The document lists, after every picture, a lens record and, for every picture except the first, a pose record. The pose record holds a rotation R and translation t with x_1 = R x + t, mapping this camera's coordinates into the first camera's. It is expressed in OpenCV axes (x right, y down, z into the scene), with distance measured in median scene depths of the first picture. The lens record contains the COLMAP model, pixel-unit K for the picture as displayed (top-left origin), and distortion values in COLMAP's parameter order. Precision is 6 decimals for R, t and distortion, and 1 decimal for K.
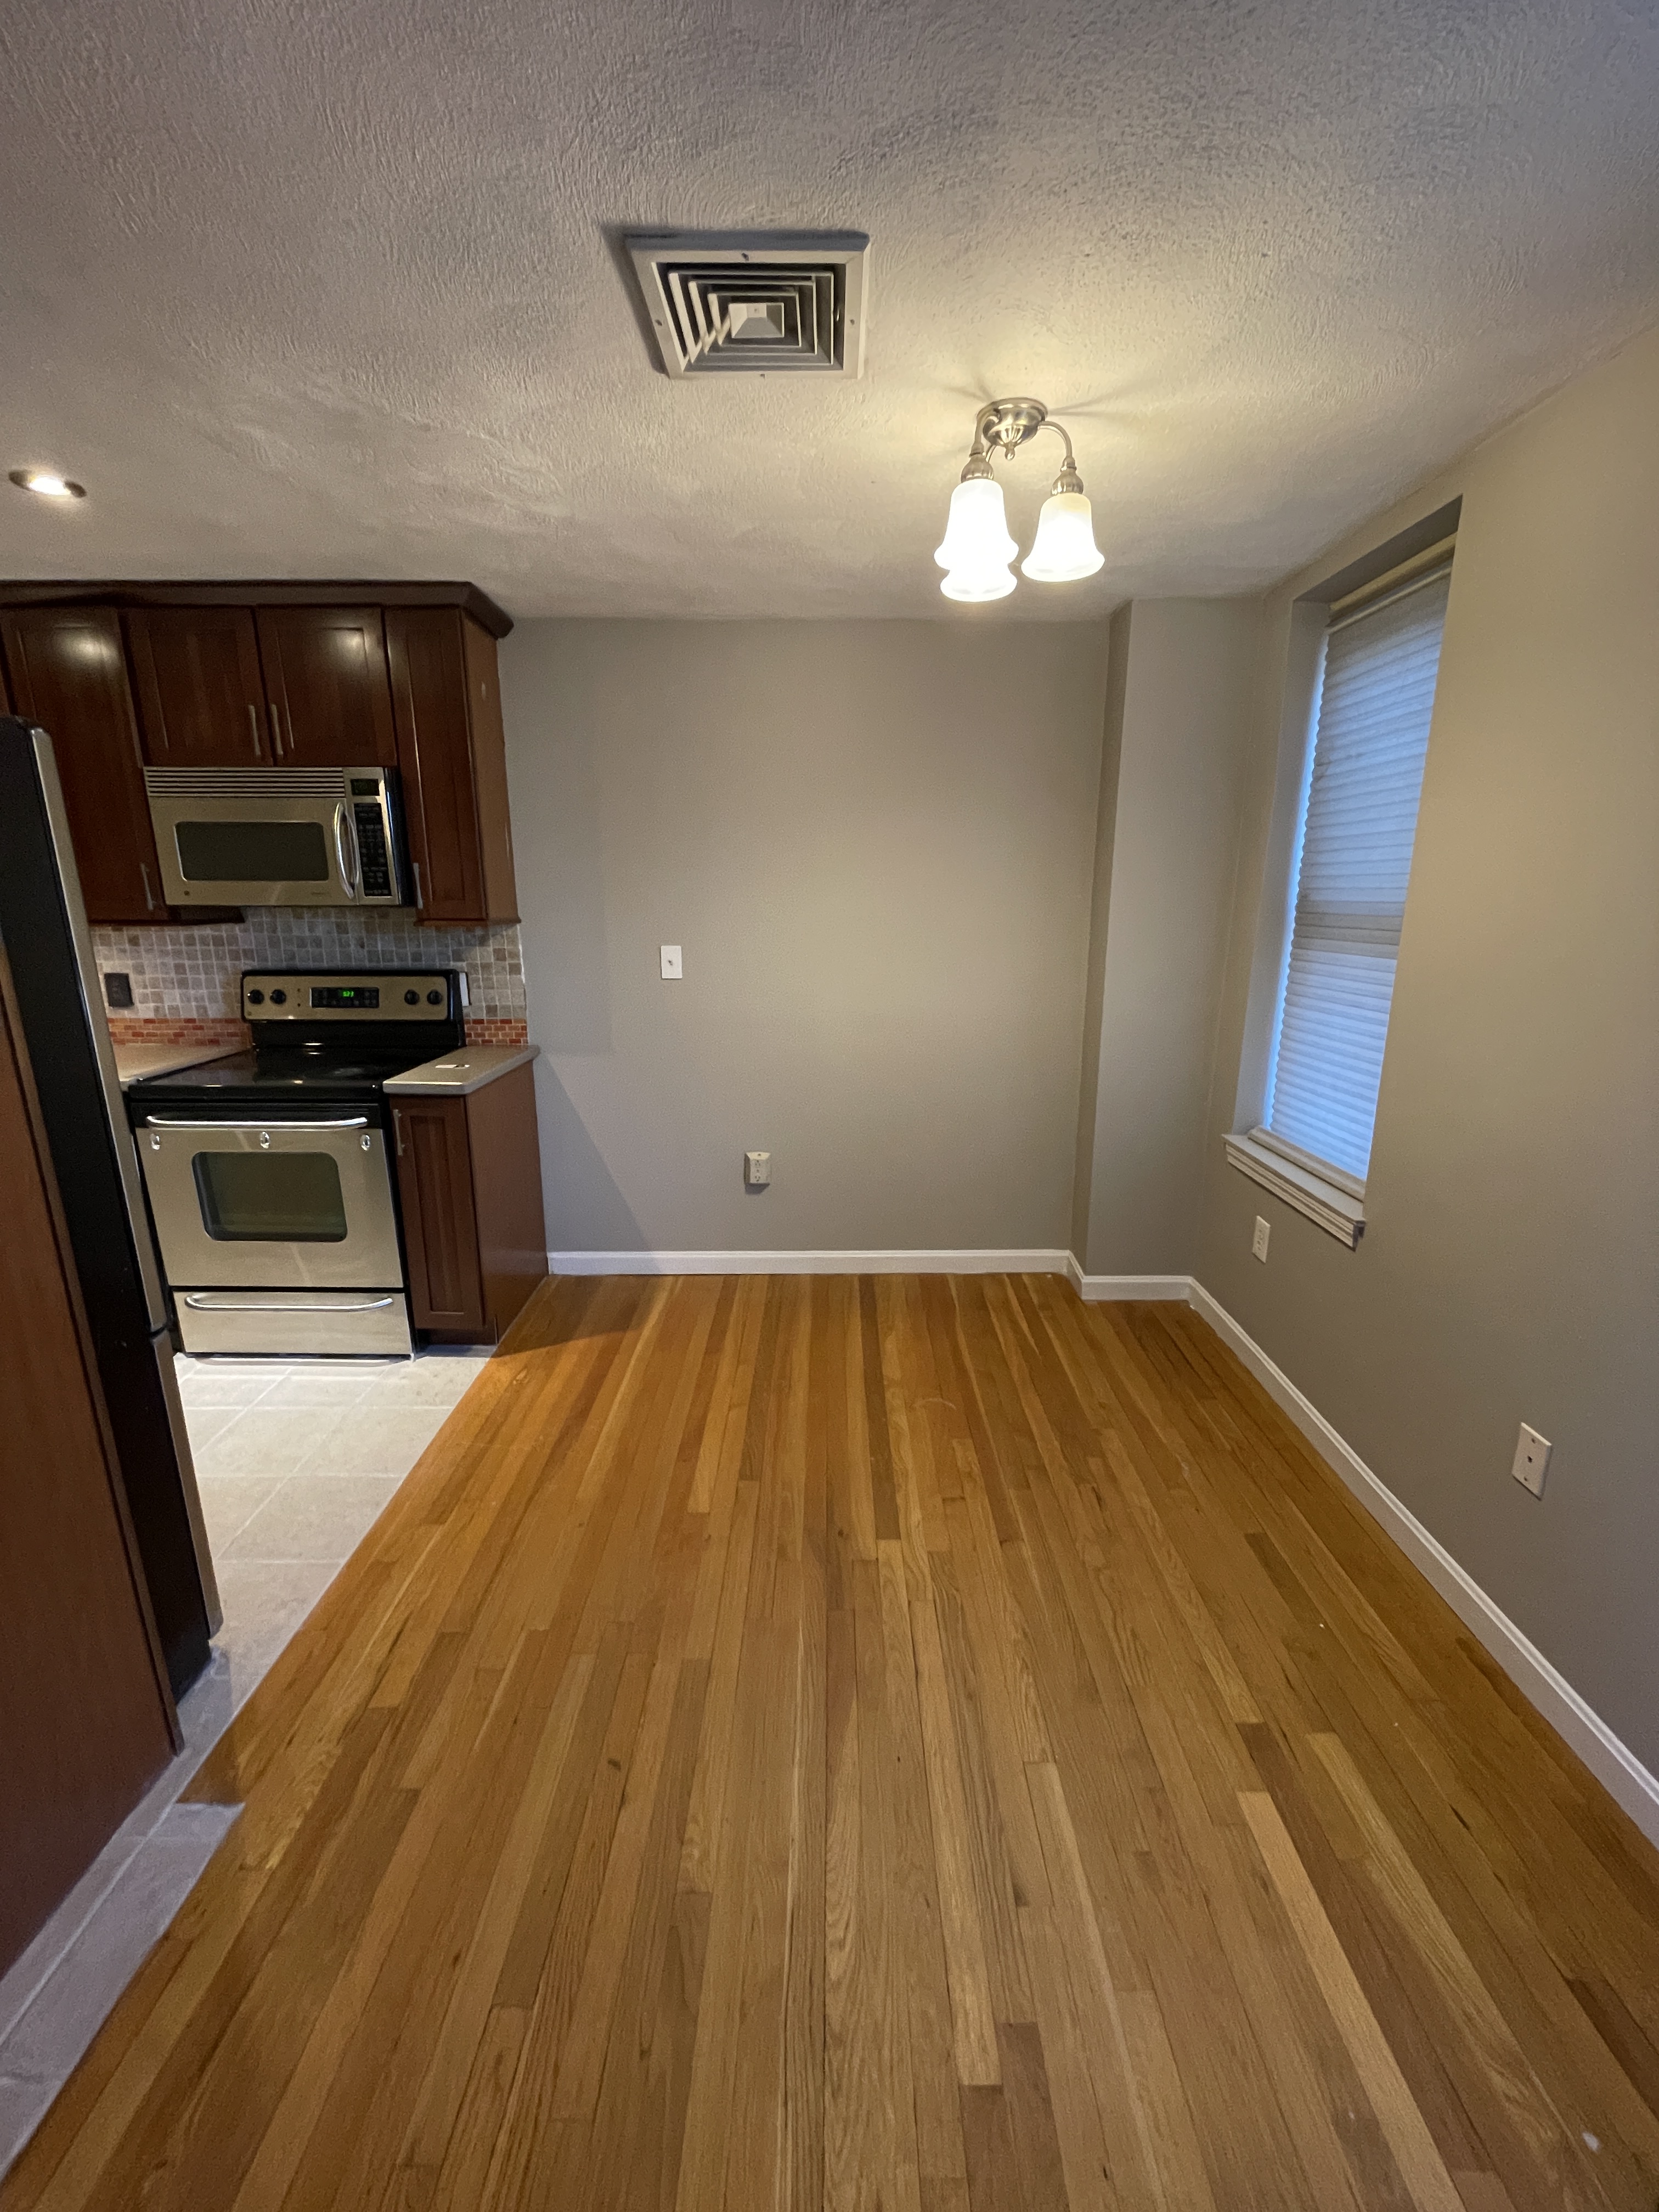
lens RADIAL K [[890.9, 0, 830.0], [0, 890.9, 1106.4], [0, 0, 1]] dist [-0.000610, -0.001166]
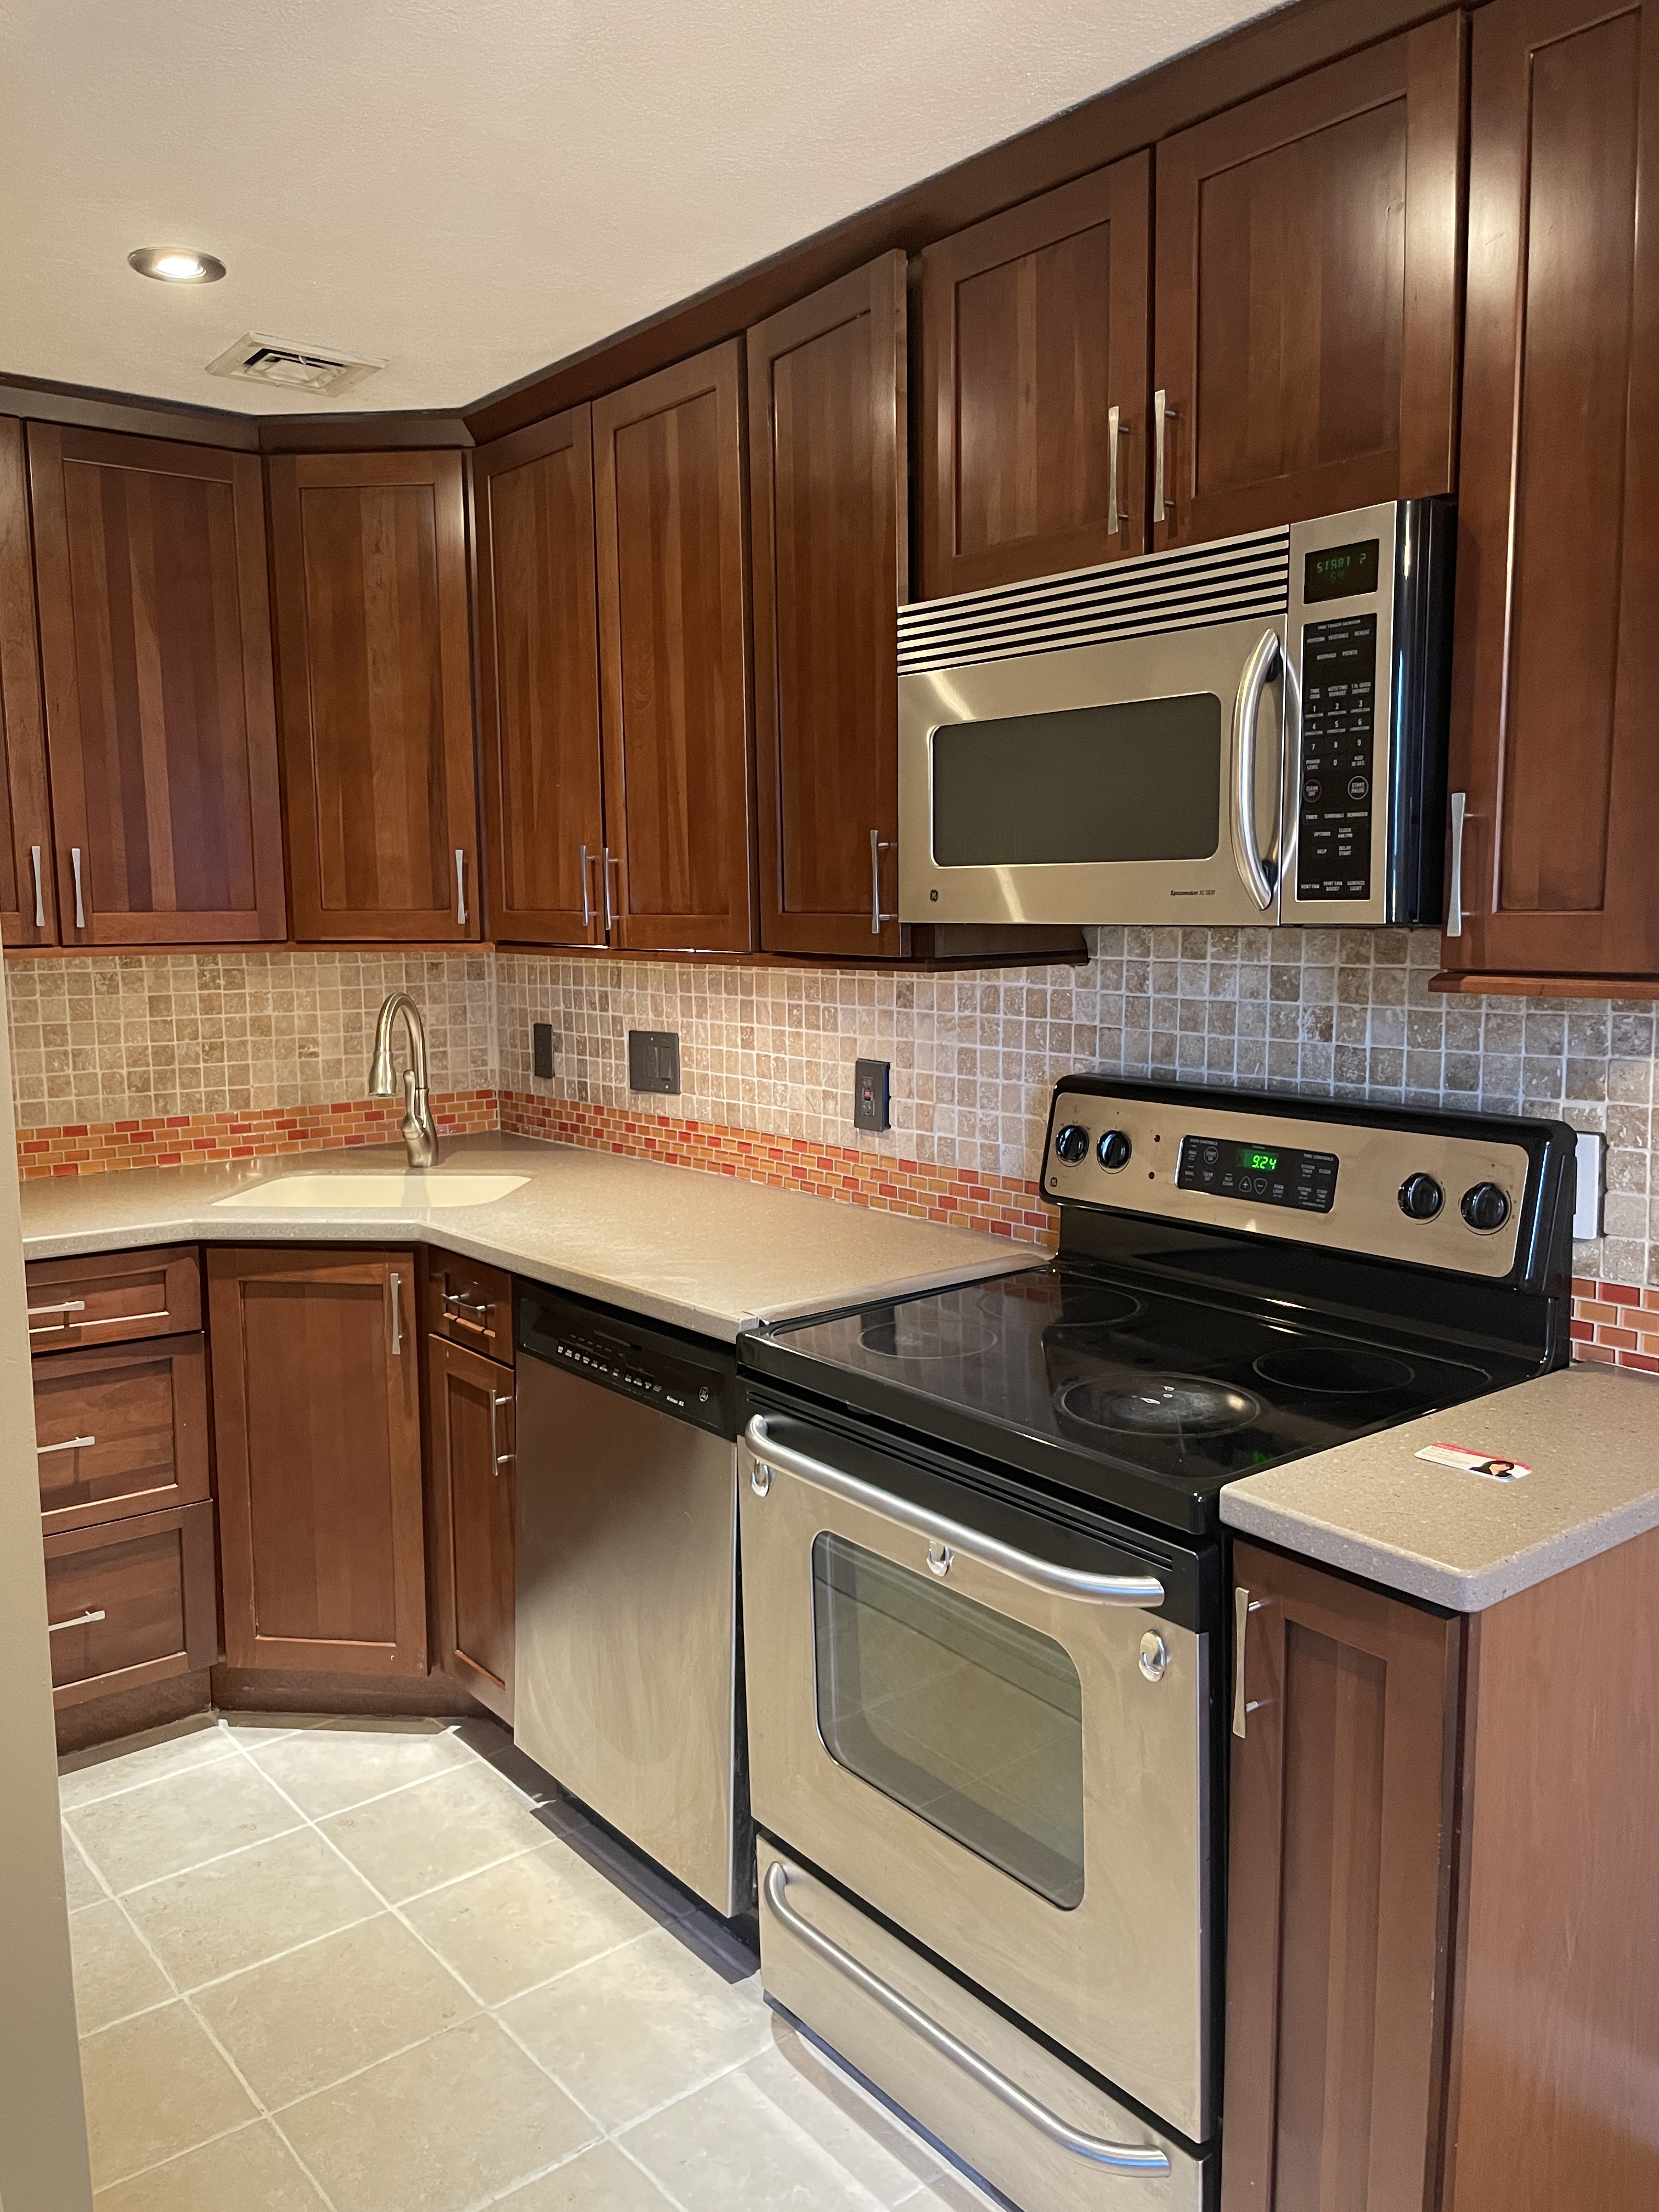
lens RADIAL K [[1675.8, 0, 822.7], [0, 1675.8, 1098.0], [0, 0, 1]] dist [0.077826, -0.104382]
pose [[0.626081, 0.086857, -0.774906, -0.152110], [-0.173088, 0.984464, -0.029499, -0.124651], [0.760305, 0.152596, 0.631388, 0.526085]]
